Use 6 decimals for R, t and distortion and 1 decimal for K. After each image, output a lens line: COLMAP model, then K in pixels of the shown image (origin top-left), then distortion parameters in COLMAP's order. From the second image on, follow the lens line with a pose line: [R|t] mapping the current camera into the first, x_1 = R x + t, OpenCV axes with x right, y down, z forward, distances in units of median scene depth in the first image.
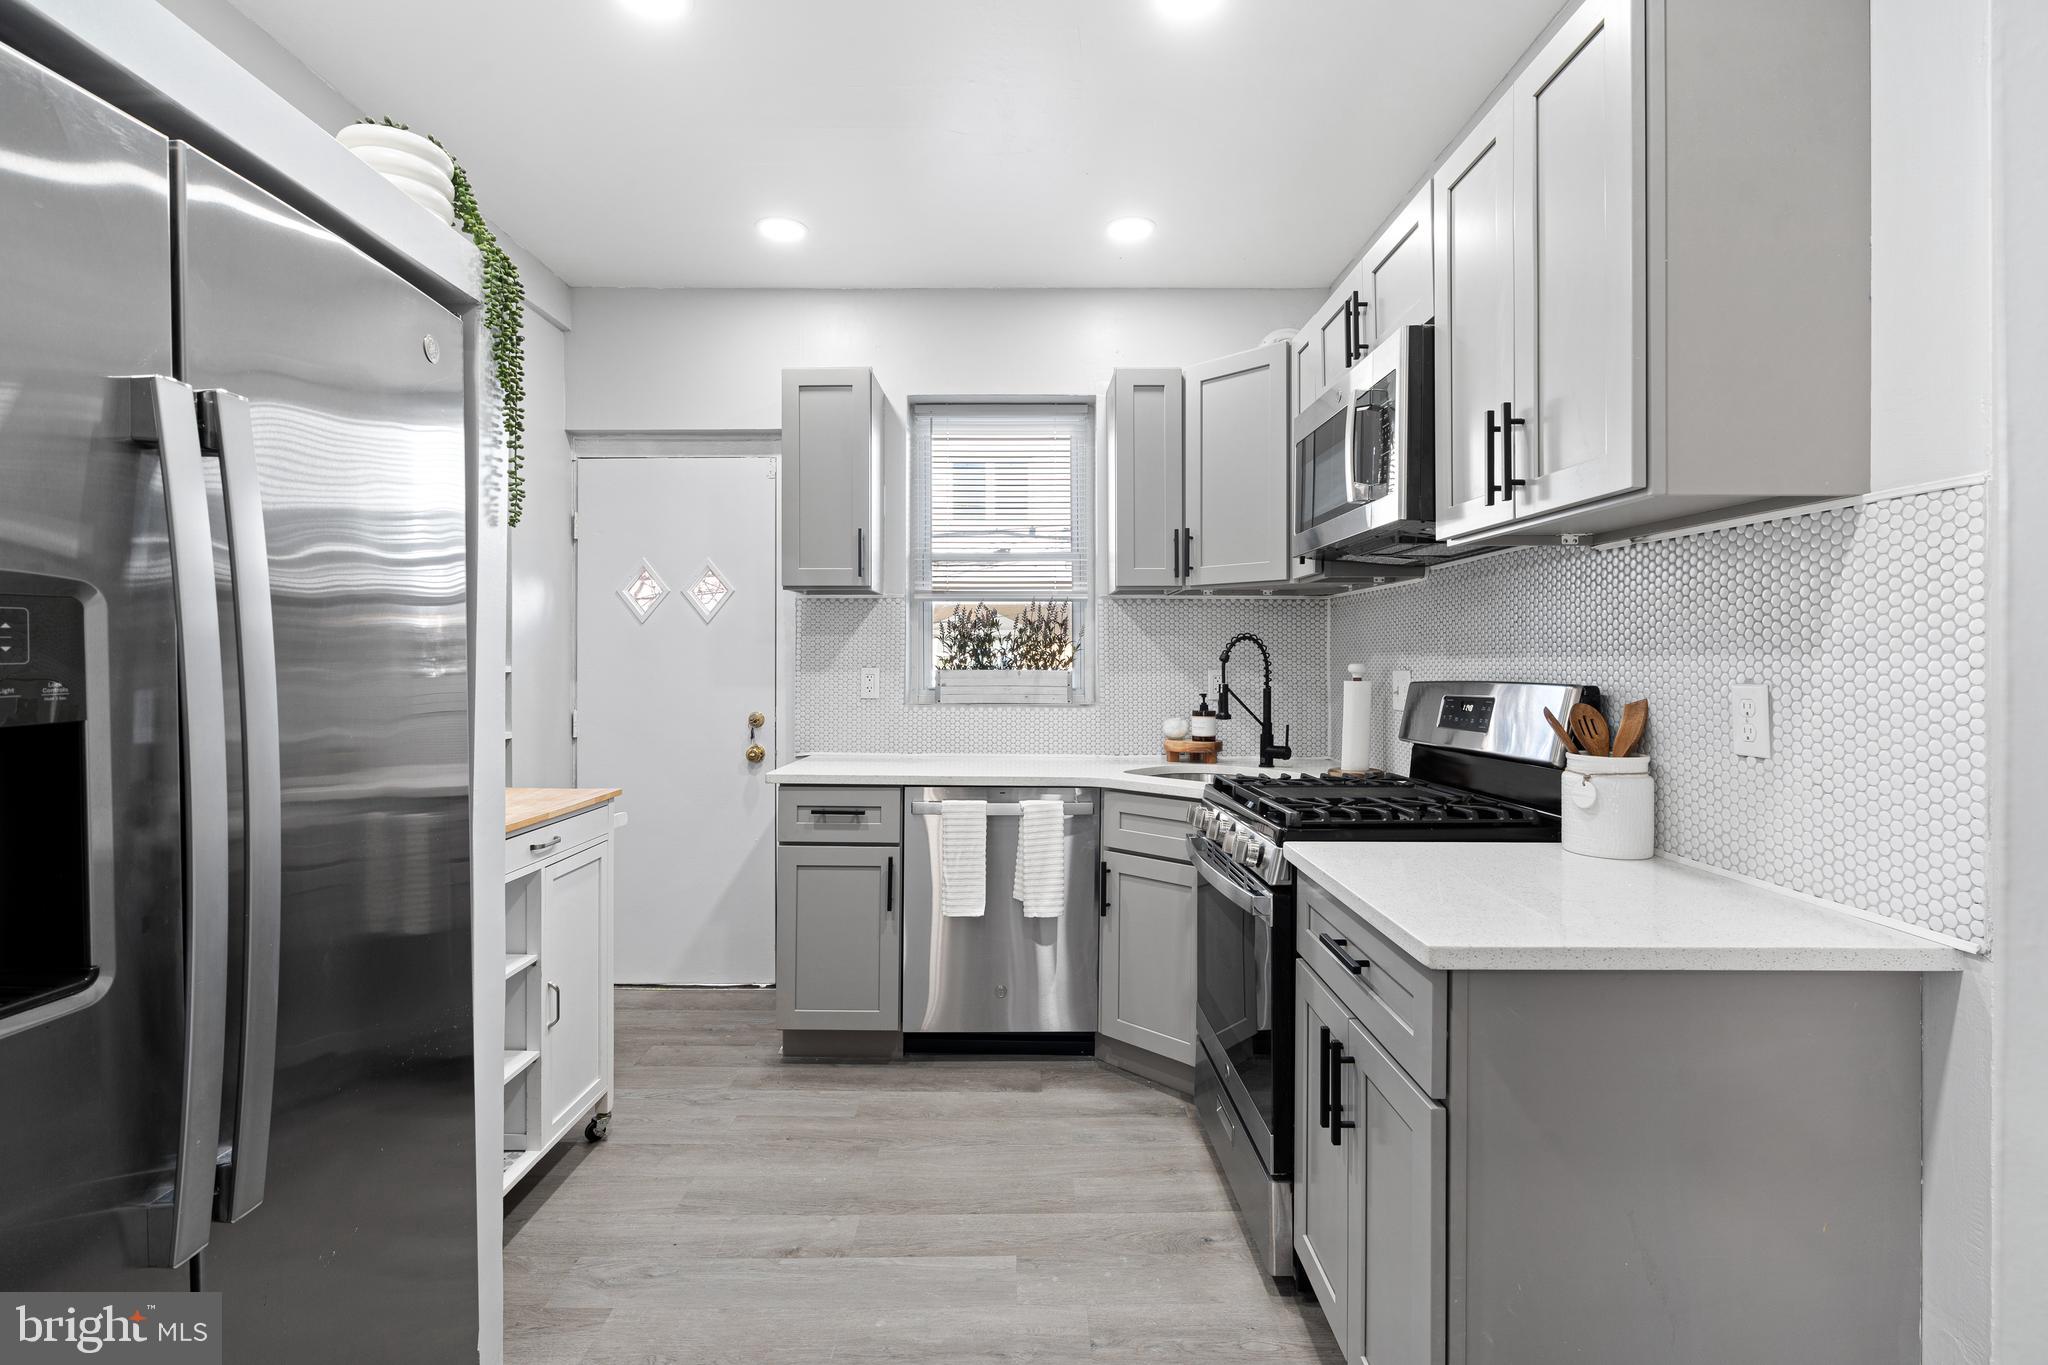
lens RADIAL K [[916.3, 0, 1024.5], [0, 916.3, 671.1], [0, 0, 1]] dist [-0.014159, 0.001933]
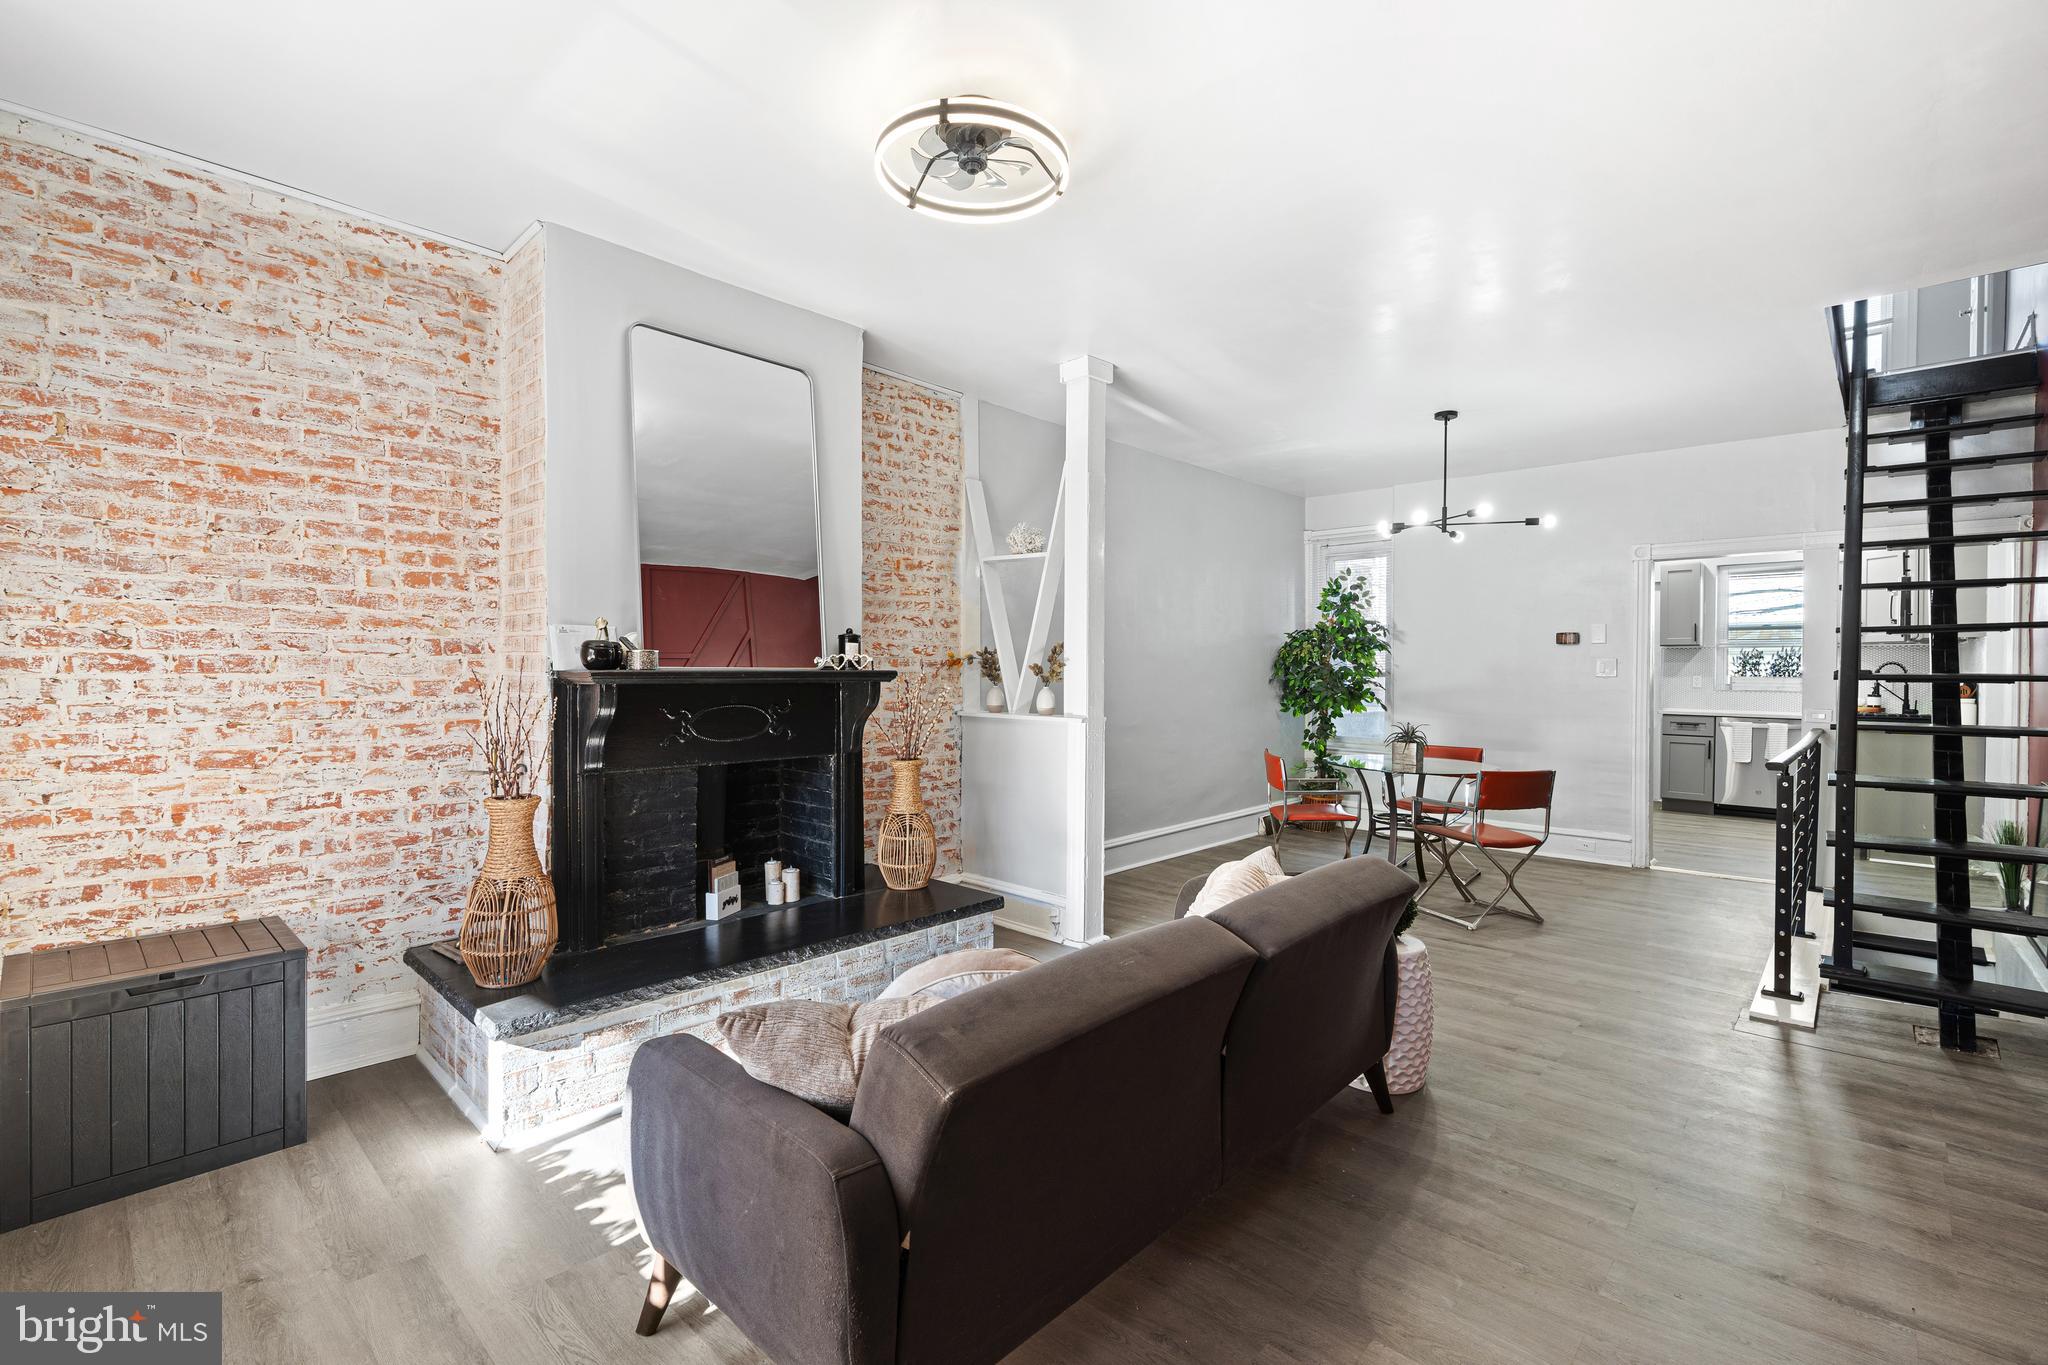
lens RADIAL K [[916.3, 0, 1024.5], [0, 916.3, 671.1], [0, 0, 1]] dist [-0.014159, 0.001933]
pose [[0.730123, 0.007332, -0.683277, 0.200658], [-0.022709, 0.999650, -0.013538, 0.064189], [0.682938, 0.025401, 0.730034, -2.217201]]
